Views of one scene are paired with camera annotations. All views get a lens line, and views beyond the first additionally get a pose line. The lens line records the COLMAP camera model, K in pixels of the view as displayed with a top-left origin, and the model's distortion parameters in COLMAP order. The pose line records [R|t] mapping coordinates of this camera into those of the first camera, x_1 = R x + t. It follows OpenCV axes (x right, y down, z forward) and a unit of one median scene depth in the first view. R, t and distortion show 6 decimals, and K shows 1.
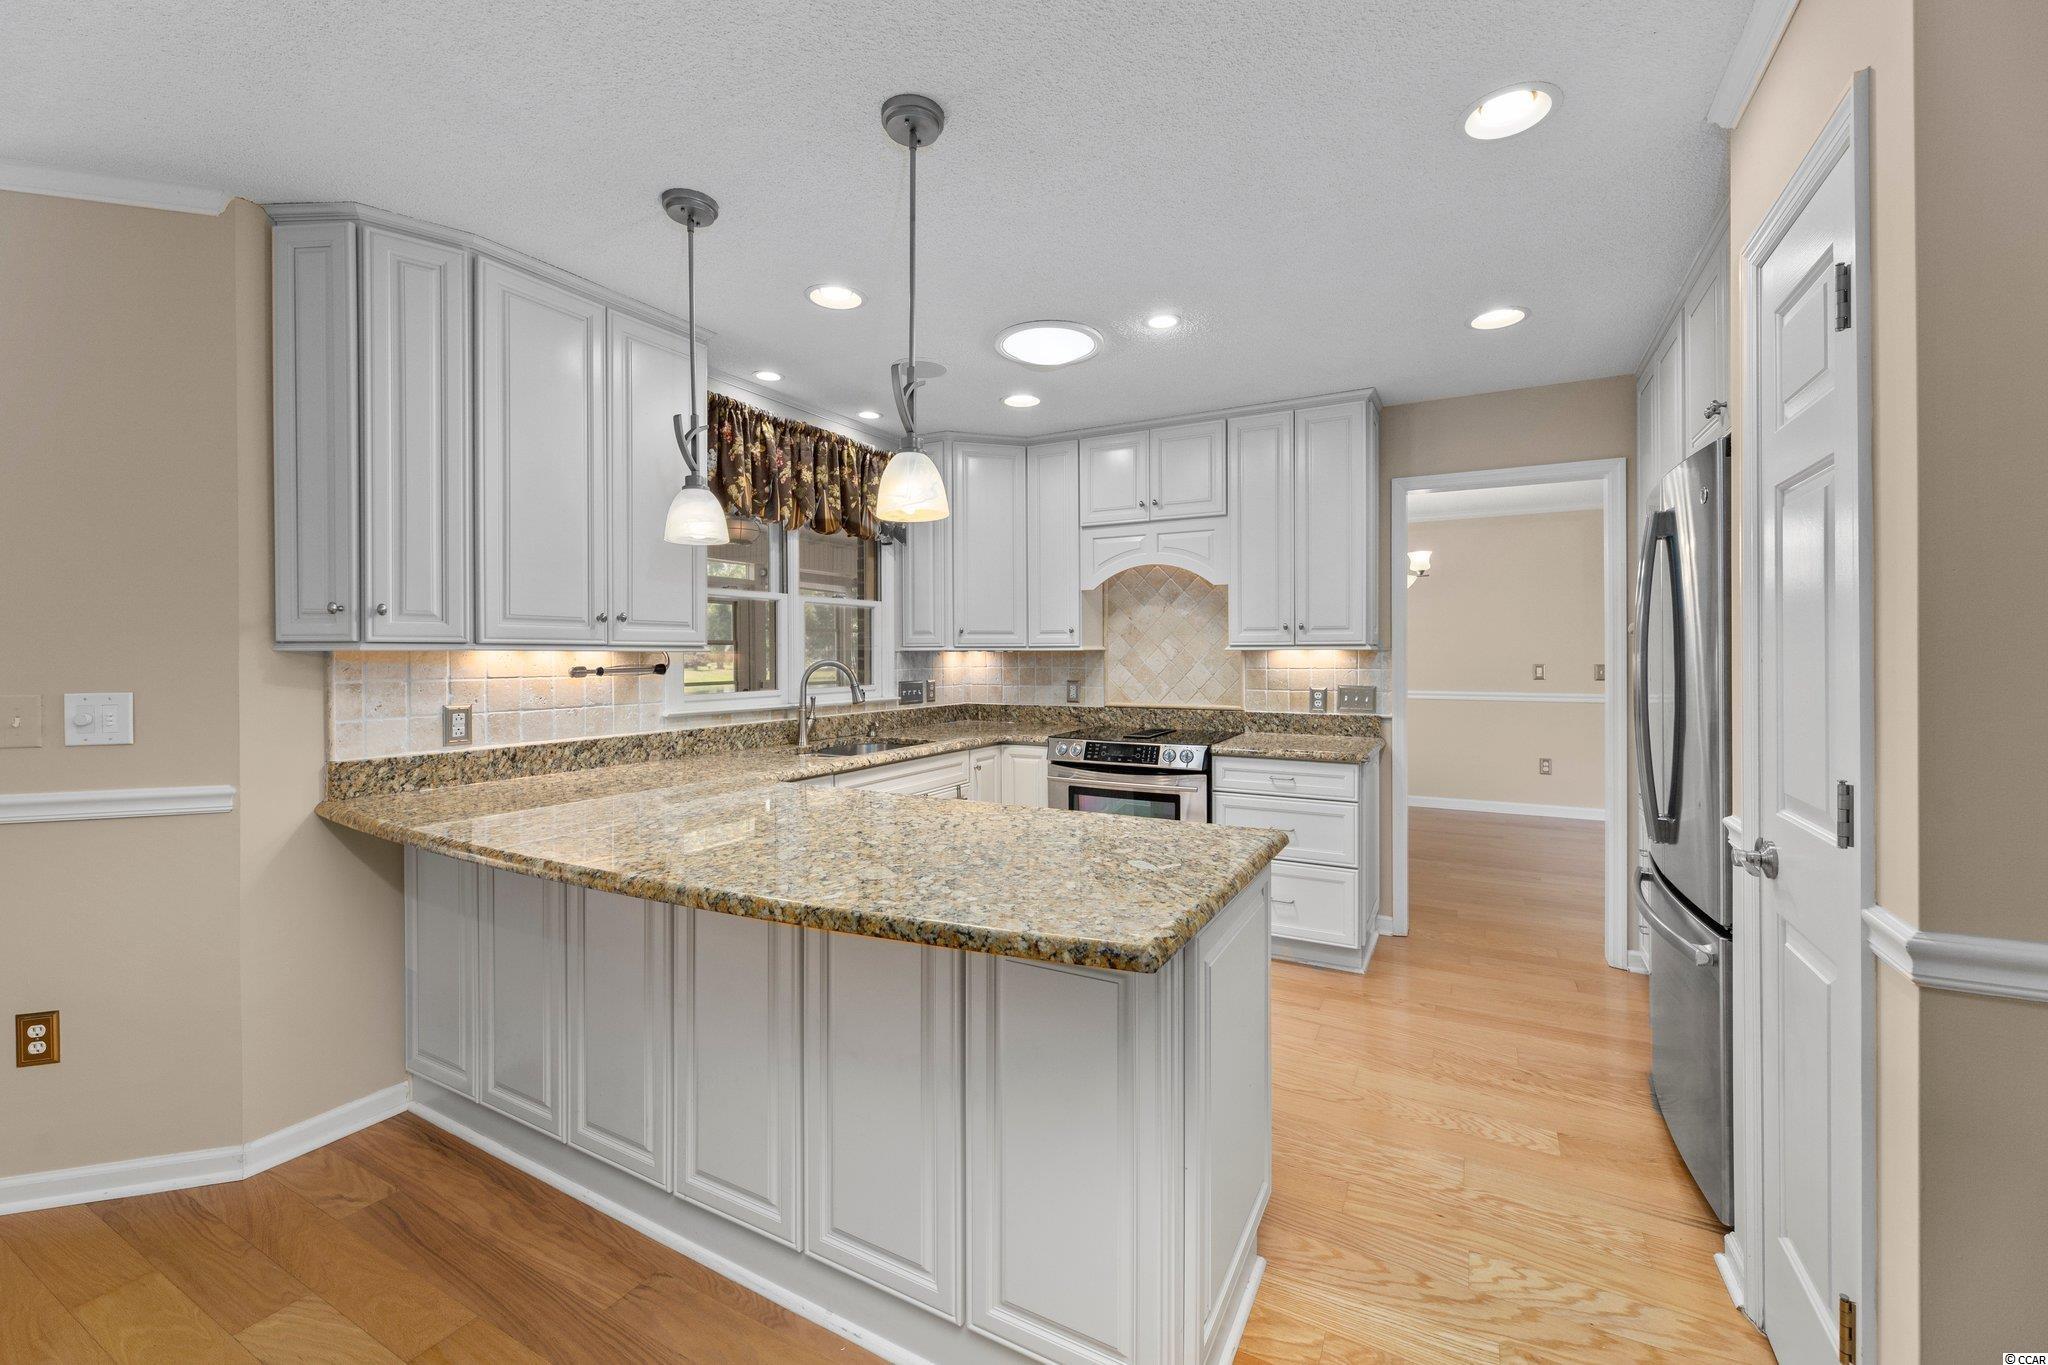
lens RADIAL K [[825.2, 0, 1034.4], [0, 825.2, 651.7], [0, 0, 1]] dist [-0.001313, -0.000042]
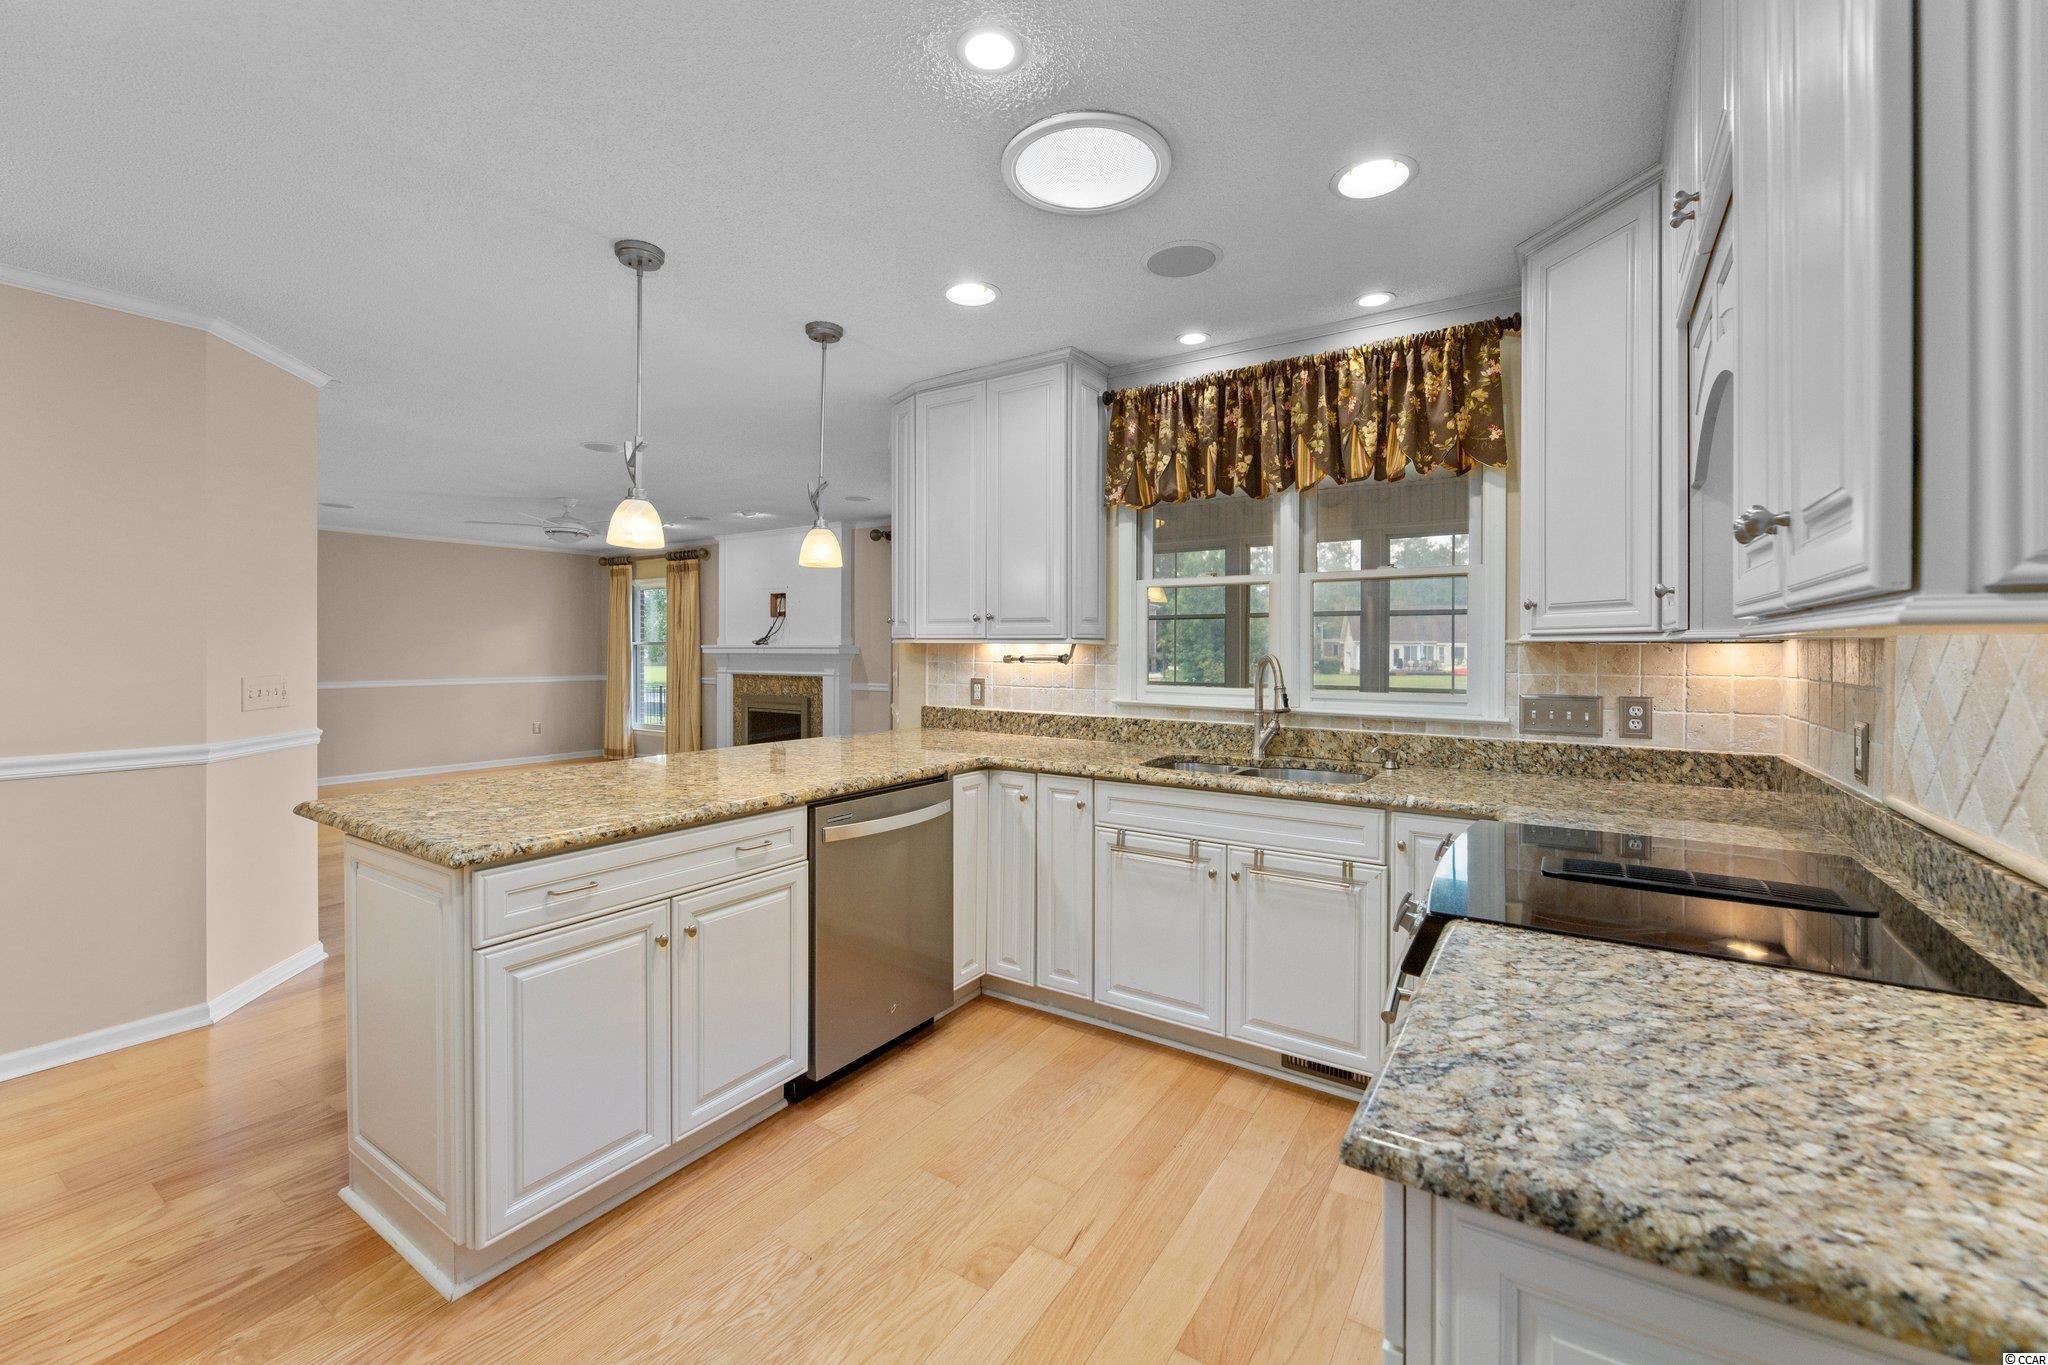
lens RADIAL K [[825.2, 0, 1034.4], [0, 825.2, 651.7], [0, 0, 1]] dist [-0.001313, -0.000042]
pose [[-0.085095, 0.007855, -0.996342, 0.618520], [-0.000179, 0.999969, 0.007899, 0.001740], [0.996373, 0.000851, -0.085091, 0.939622]]
